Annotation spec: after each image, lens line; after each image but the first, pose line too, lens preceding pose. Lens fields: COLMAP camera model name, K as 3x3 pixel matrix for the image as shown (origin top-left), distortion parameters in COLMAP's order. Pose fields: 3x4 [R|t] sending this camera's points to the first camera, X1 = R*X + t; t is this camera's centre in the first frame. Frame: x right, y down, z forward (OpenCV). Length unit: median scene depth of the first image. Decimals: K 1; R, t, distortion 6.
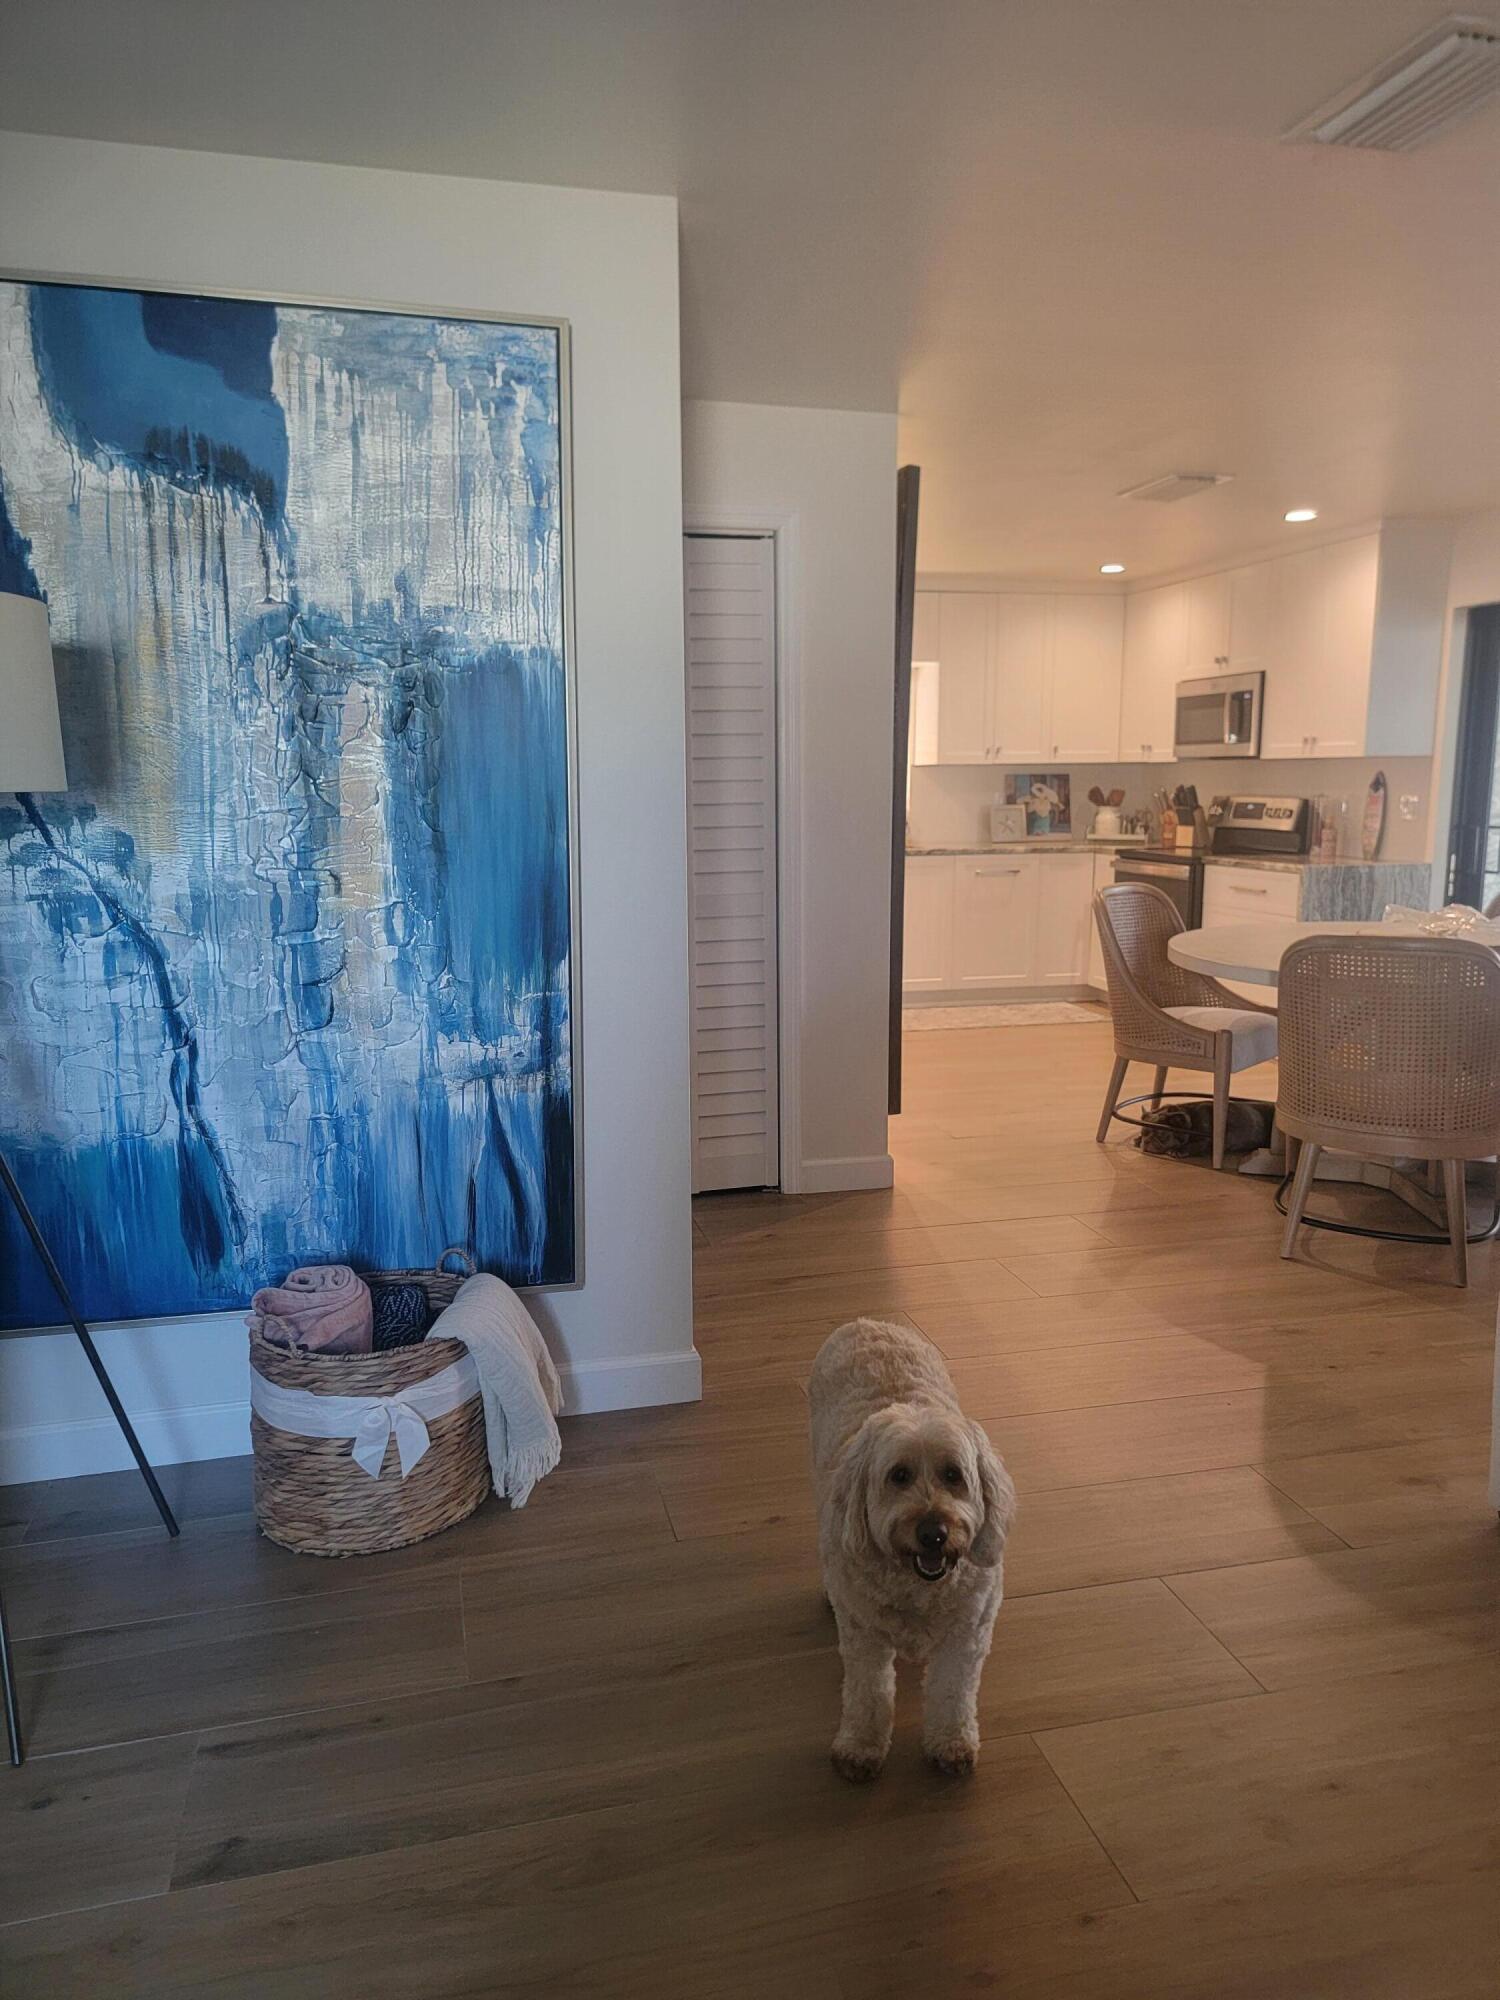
lens RADIAL K [[1377.9, 0, 749.0], [0, 1377.9, 1002.2], [0, 0, 1]] dist [0.075363, -0.063315]
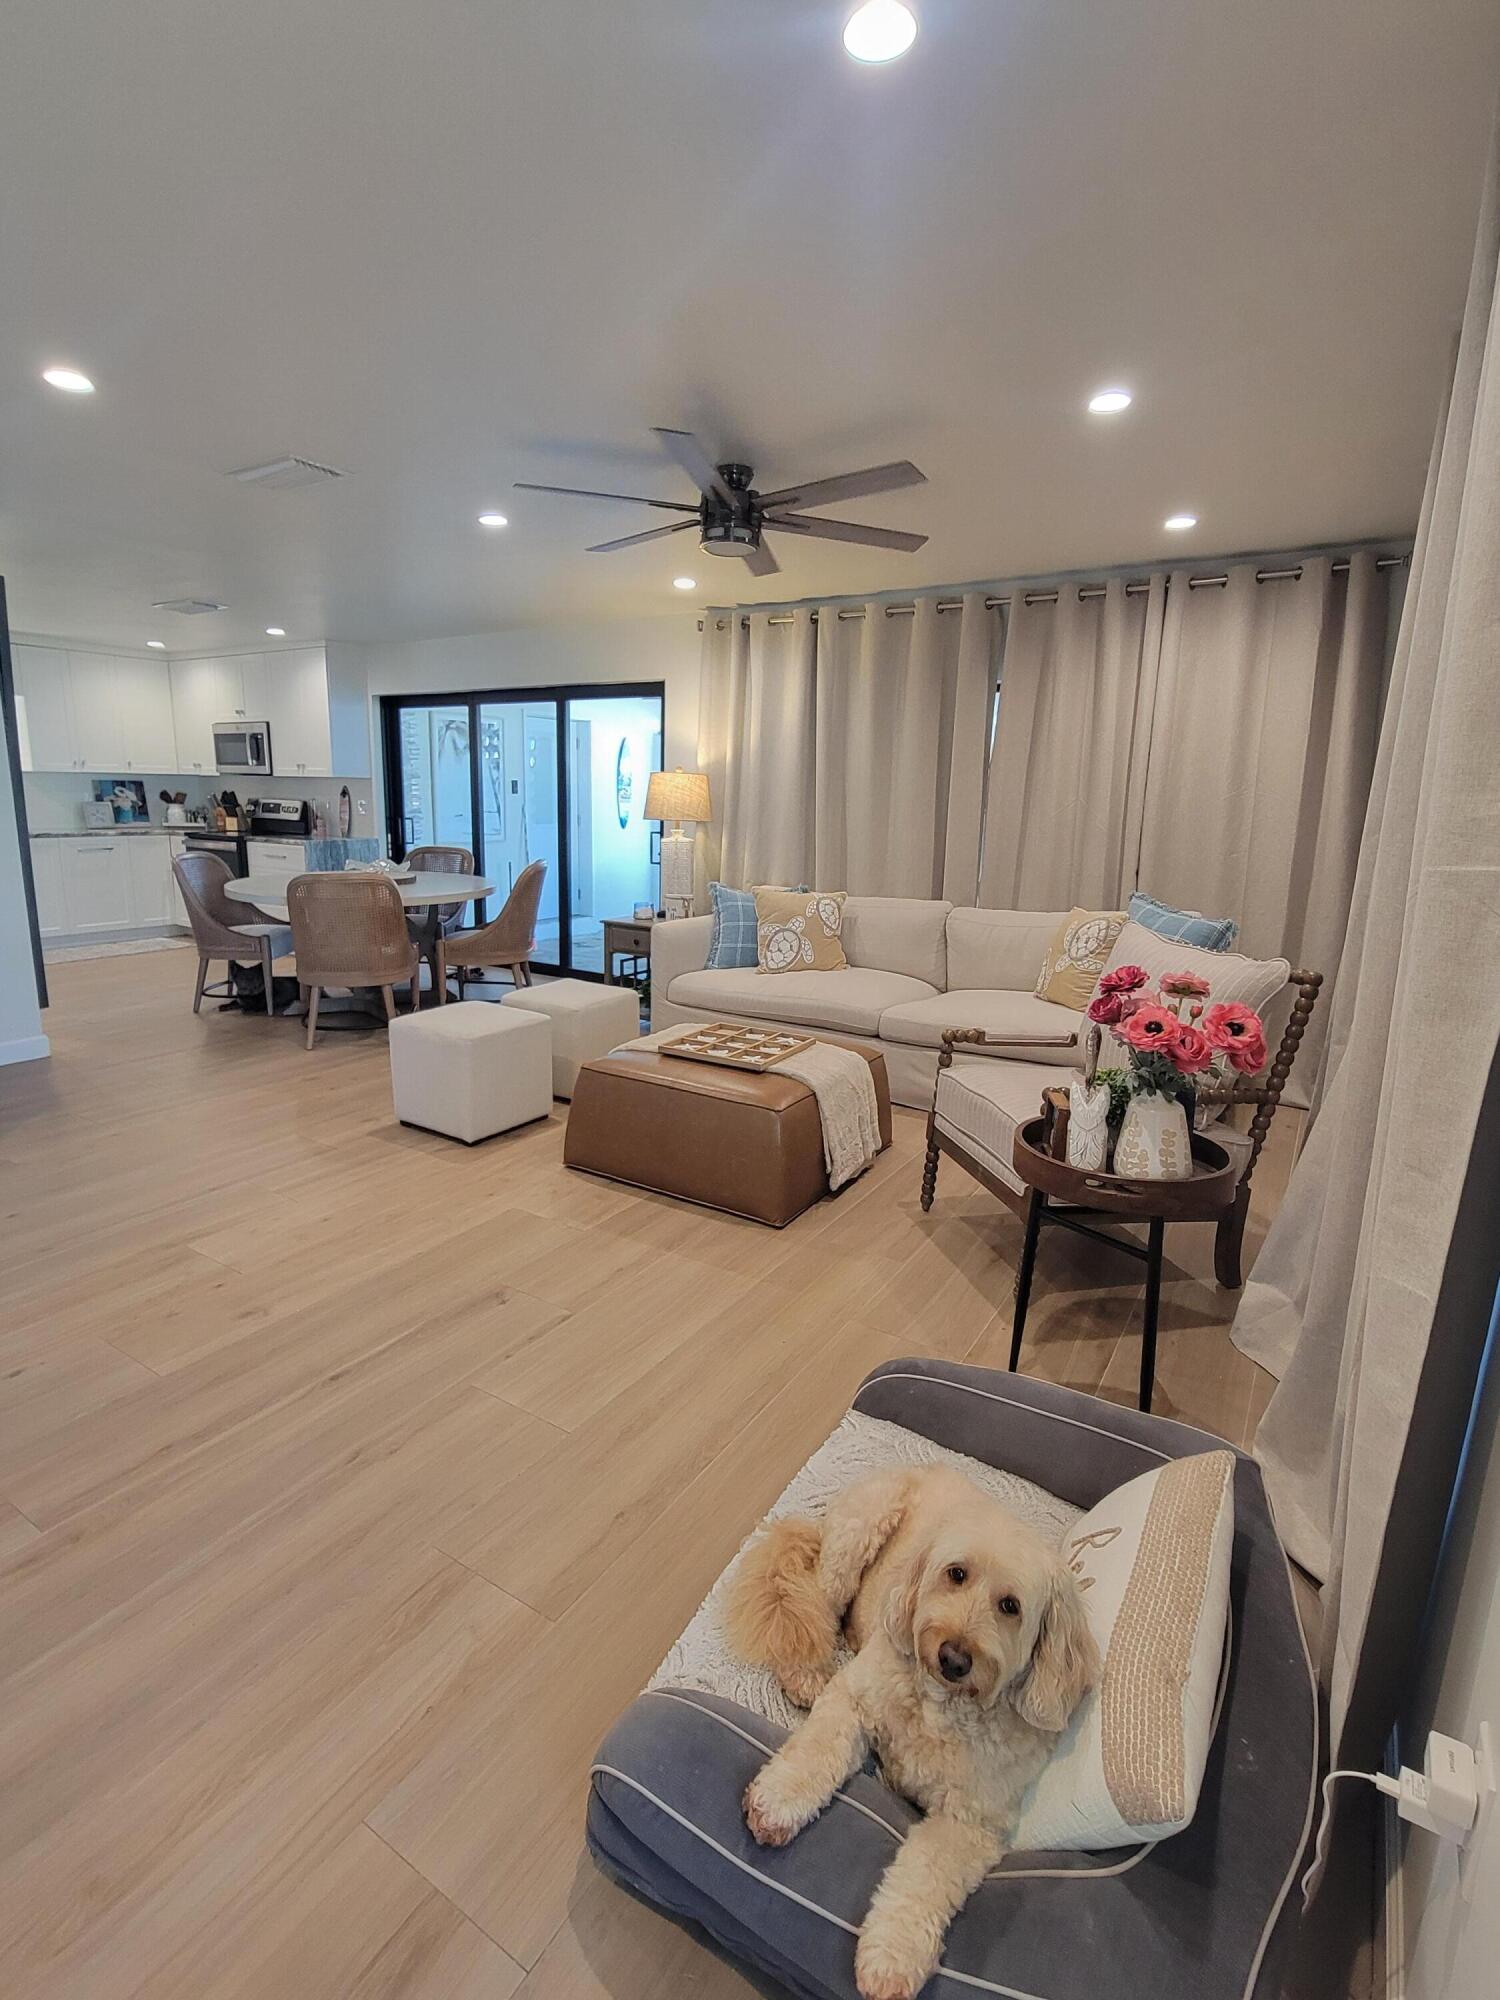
lens RADIAL K [[958.6, 0, 719.6], [0, 958.6, 994.4], [0, 0, 1]] dist [-0.004782, 0.000226]
pose [[0.726703, -0.124112, 0.675647, -0.045917], [0.086812, 0.992250, 0.088898, 0.027225], [-0.681445, -0.005949, 0.731845, -0.194534]]
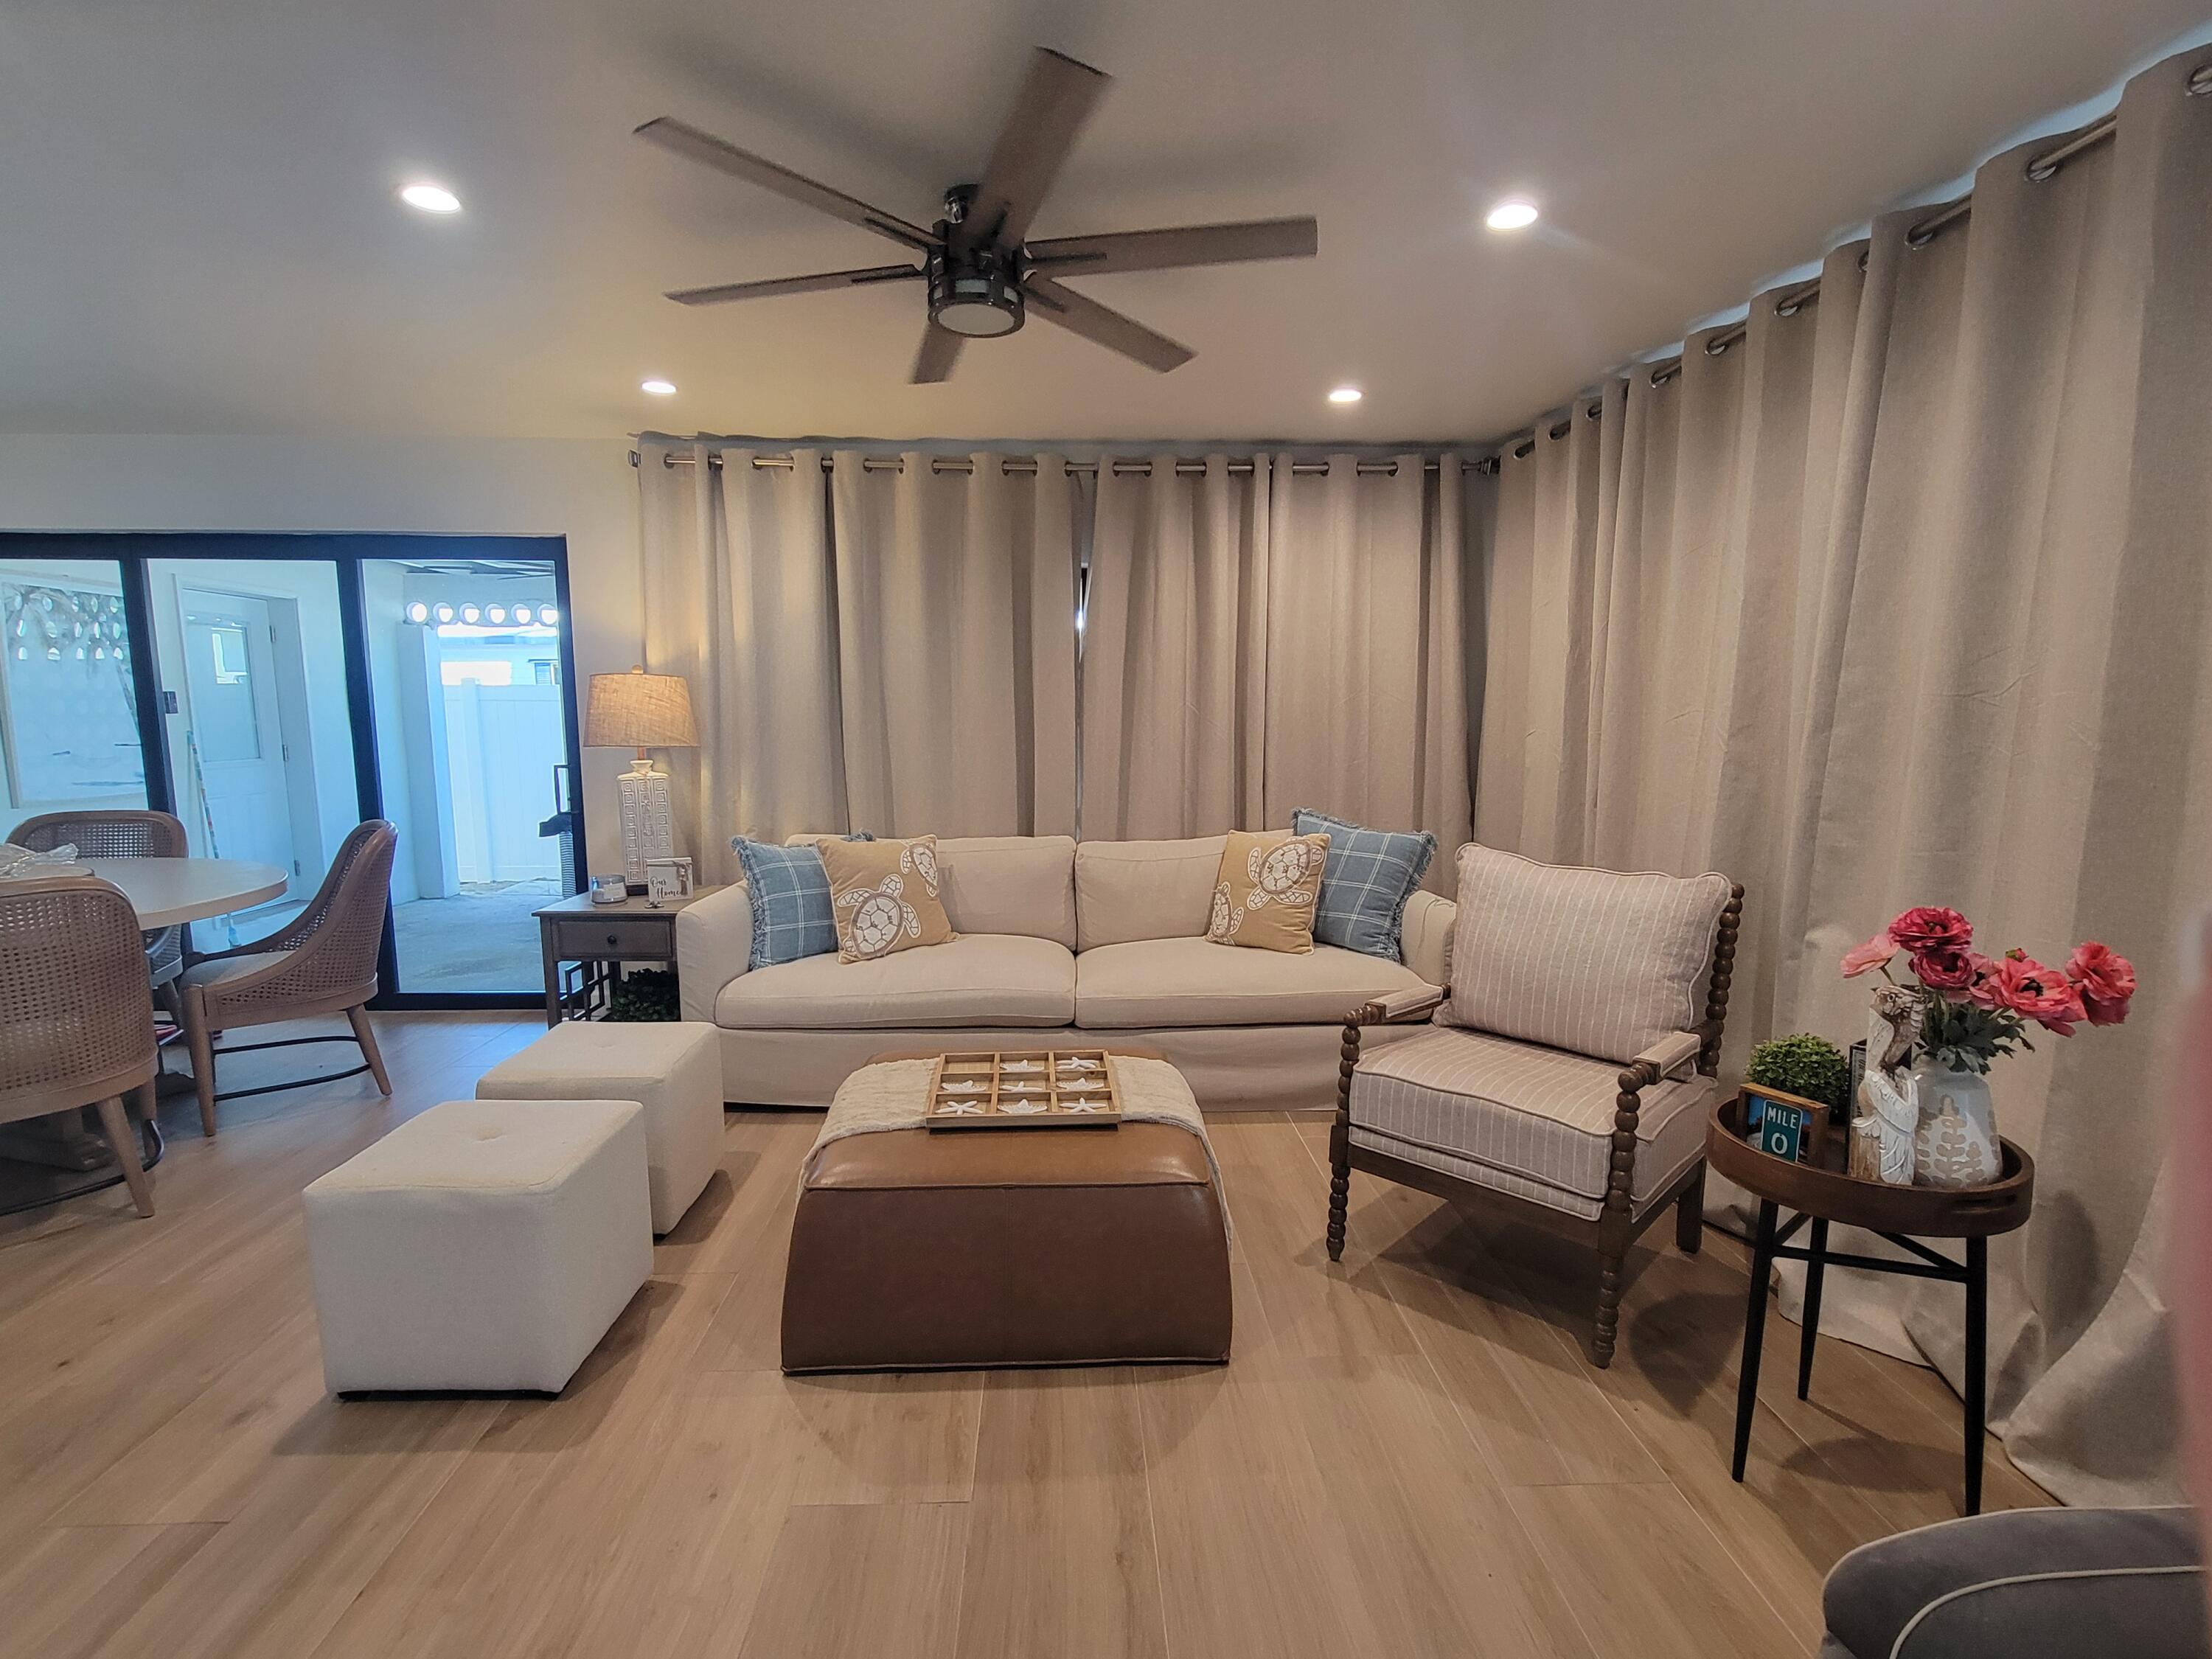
lens RADIAL K [[1060.2, 0, 1090.1], [0, 1060.2, 863.9], [0, 0, 1]] dist [-0.004782, 0.000226]
pose [[0.199470, -0.134422, 0.970640, -0.033962], [0.151825, 0.982824, 0.104909, -0.013196], [-0.968071, 0.126441, 0.216453, 0.087425]]
